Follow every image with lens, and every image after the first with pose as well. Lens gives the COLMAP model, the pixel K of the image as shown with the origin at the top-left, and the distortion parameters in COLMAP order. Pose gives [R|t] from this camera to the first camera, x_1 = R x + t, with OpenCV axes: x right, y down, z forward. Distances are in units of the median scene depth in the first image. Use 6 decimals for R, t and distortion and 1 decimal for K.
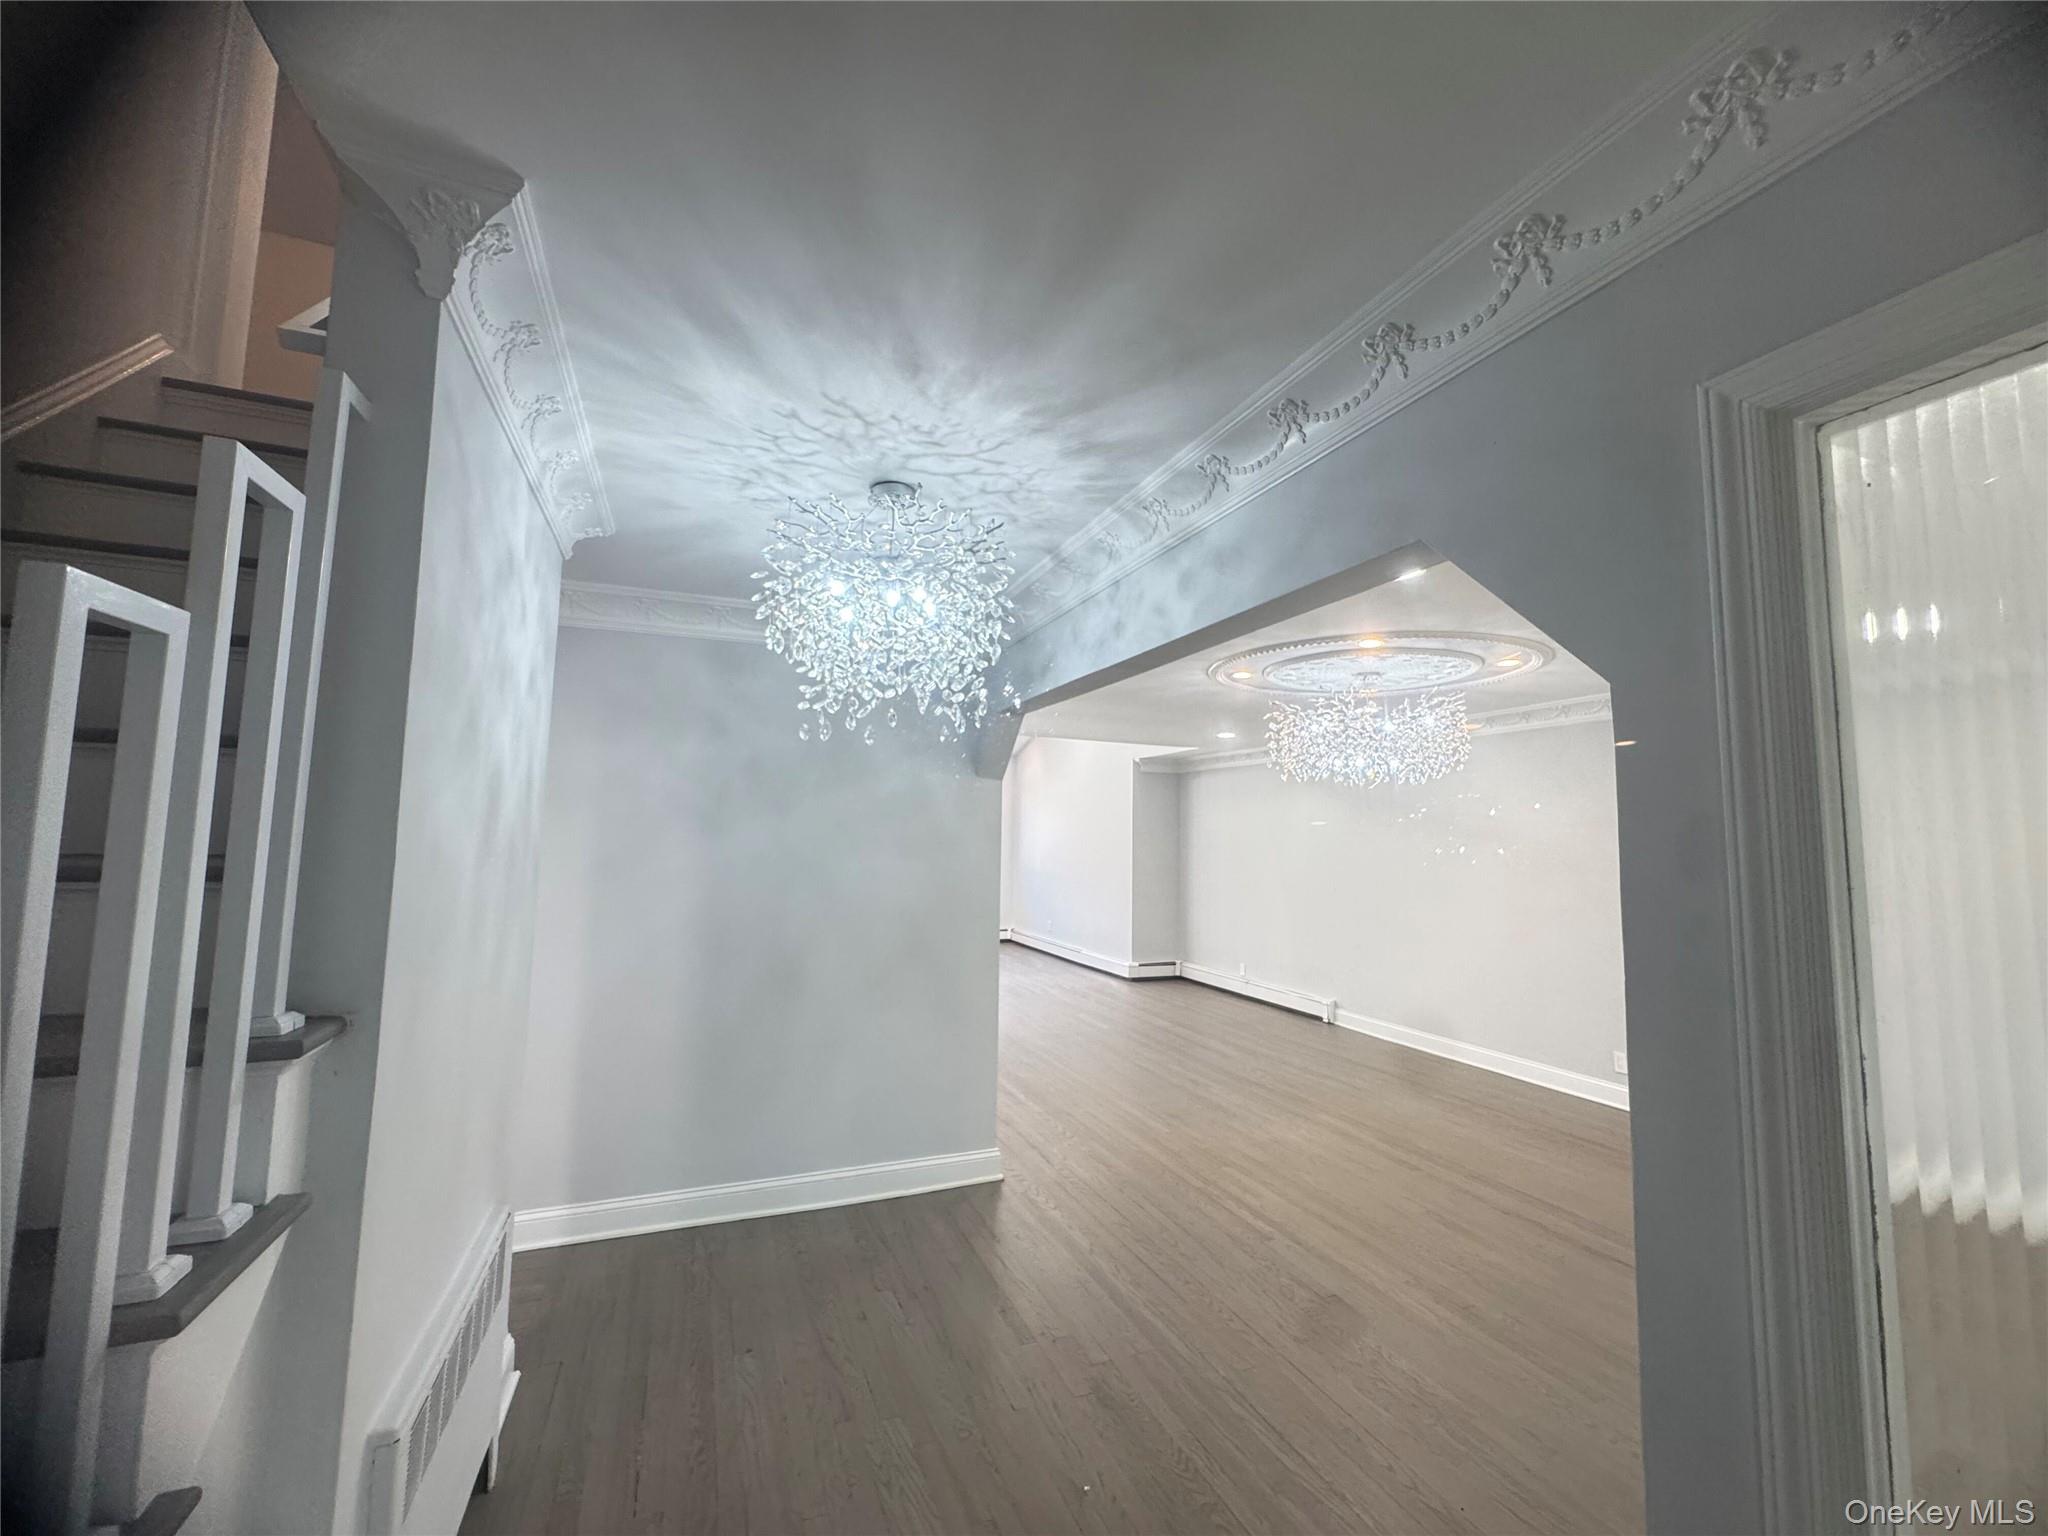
lens RADIAL K [[817.5, 0, 1022.8], [0, 817.5, 769.2], [0, 0, 1]] dist [-0.004546, -0.000222]
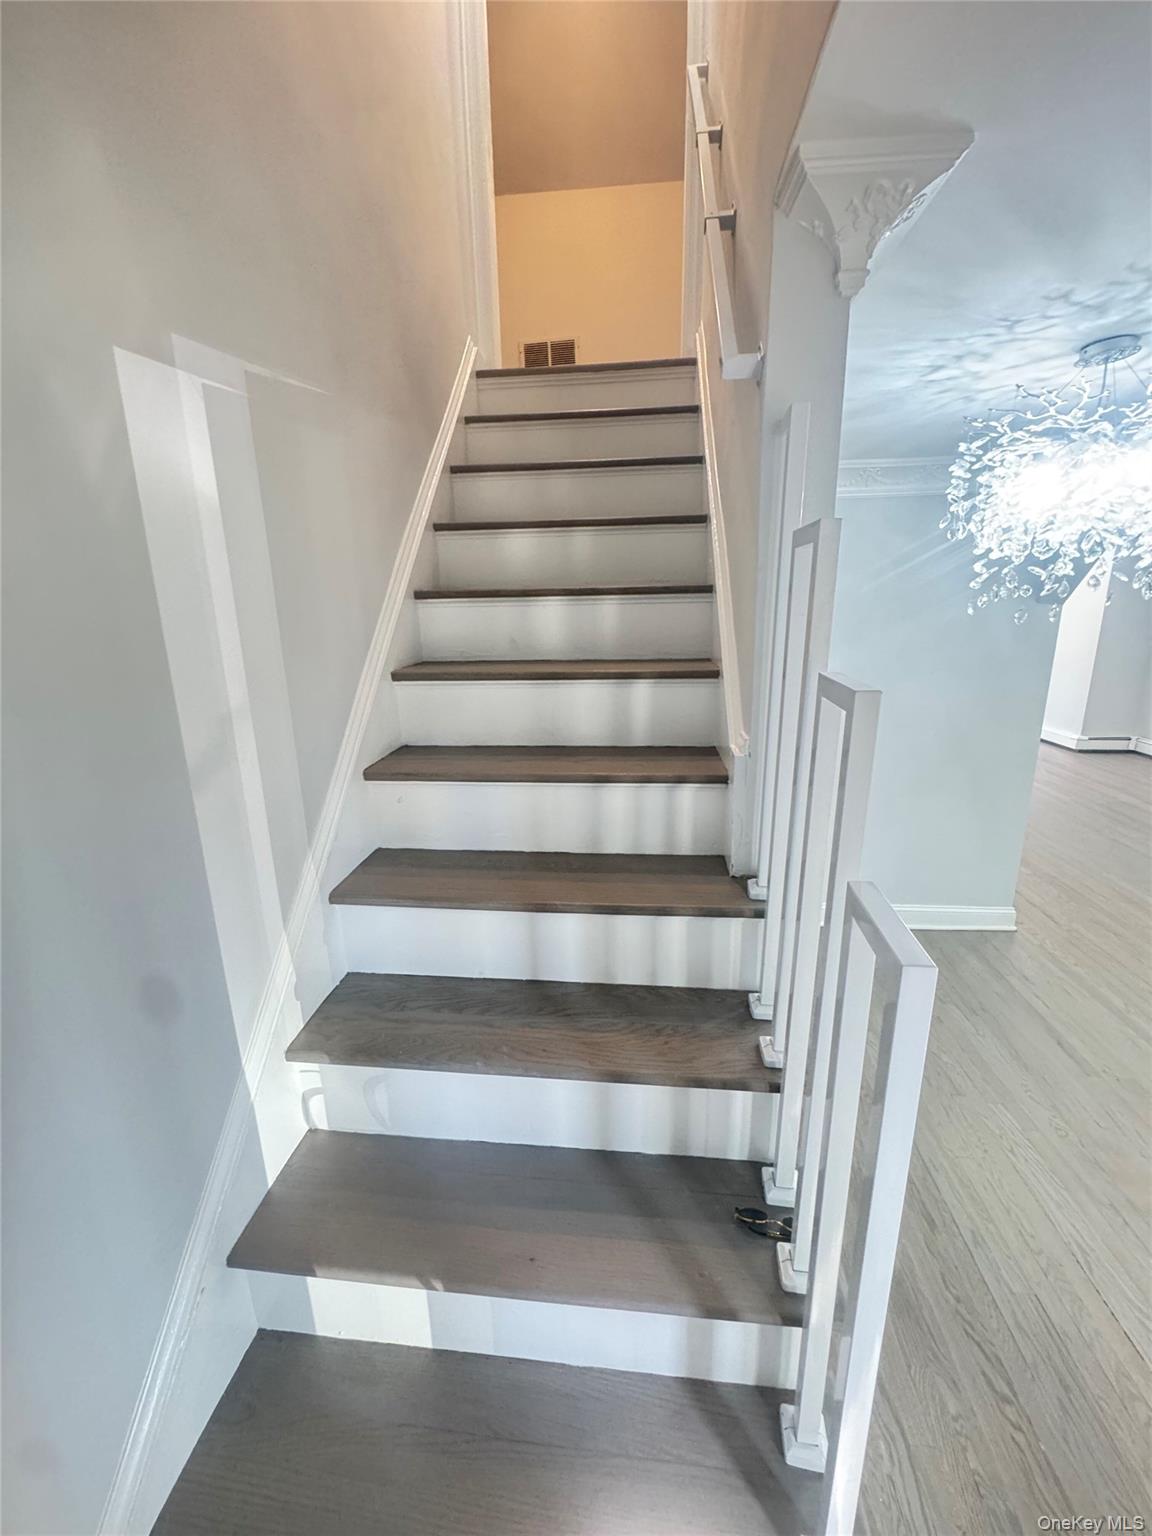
lens RADIAL K [[613.2, 0, 574.1], [0, 613.2, 768.1], [0, 0, 1]] dist [-0.004546, -0.000222]
pose [[0.884675, 0.080504, -0.459205, -0.114389], [0.078899, 0.944917, 0.317658, -0.048960], [0.459484, -0.317255, 0.829593, -0.013195]]
